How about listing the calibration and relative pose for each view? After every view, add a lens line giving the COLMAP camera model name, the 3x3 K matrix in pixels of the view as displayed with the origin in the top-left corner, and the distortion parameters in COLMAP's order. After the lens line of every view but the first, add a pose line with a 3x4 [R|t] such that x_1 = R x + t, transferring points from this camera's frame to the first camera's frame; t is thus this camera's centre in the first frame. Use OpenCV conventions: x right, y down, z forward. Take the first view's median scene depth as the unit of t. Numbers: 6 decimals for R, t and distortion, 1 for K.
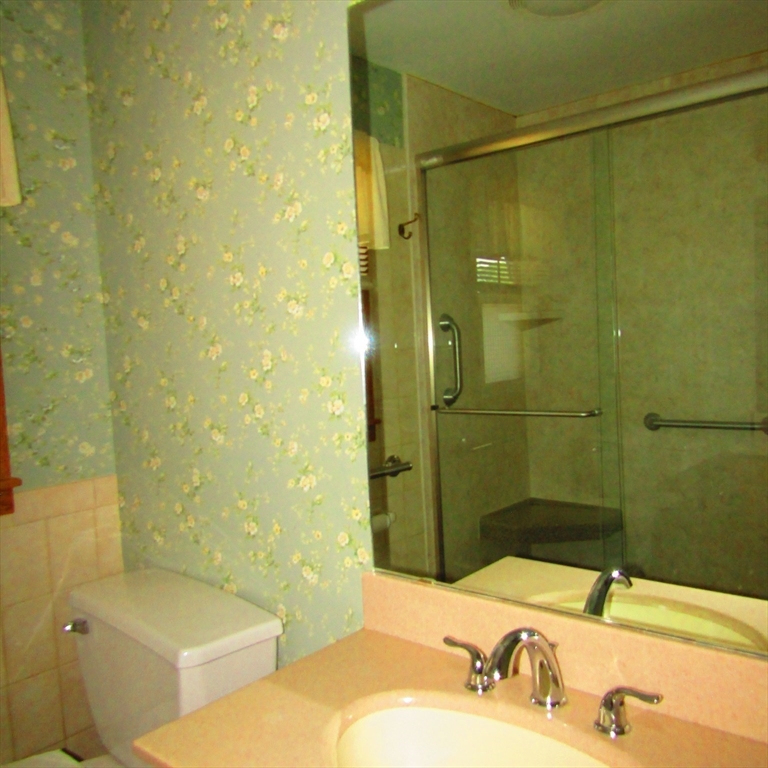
lens RADIAL K [[731.3, 0, 384.0], [0, 731.3, 384.0], [0, 0, 1]] dist [-0.010459, 0.006368]
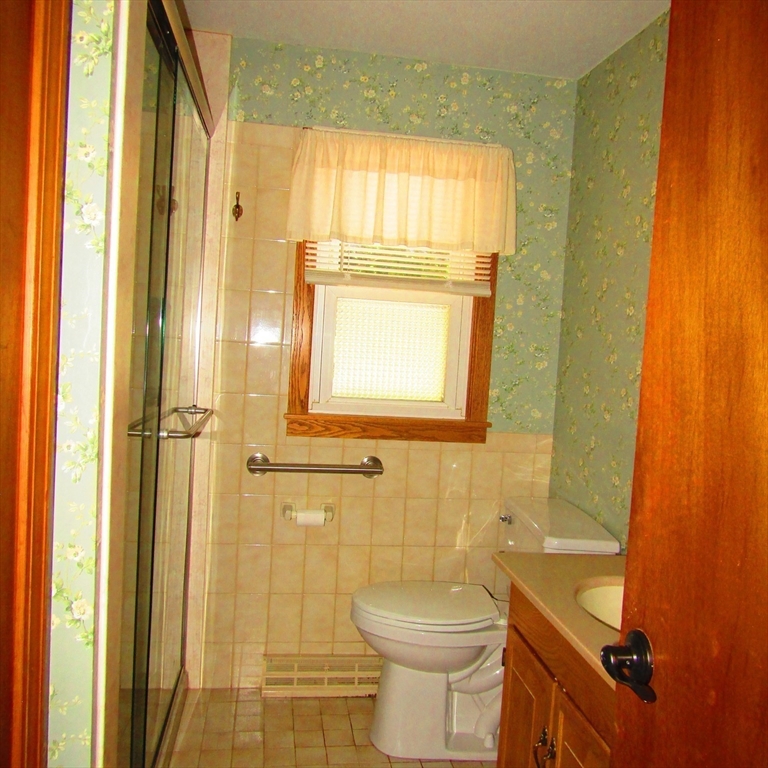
lens RADIAL K [[731.3, 0, 384.0], [0, 731.3, 384.0], [0, 0, 1]] dist [-0.010459, 0.006368]
pose [[0.743670, 0.133865, -0.655008, 0.354211], [-0.136563, 0.989507, 0.047179, 0.000101], [0.654450, 0.054364, 0.754148, -0.363414]]
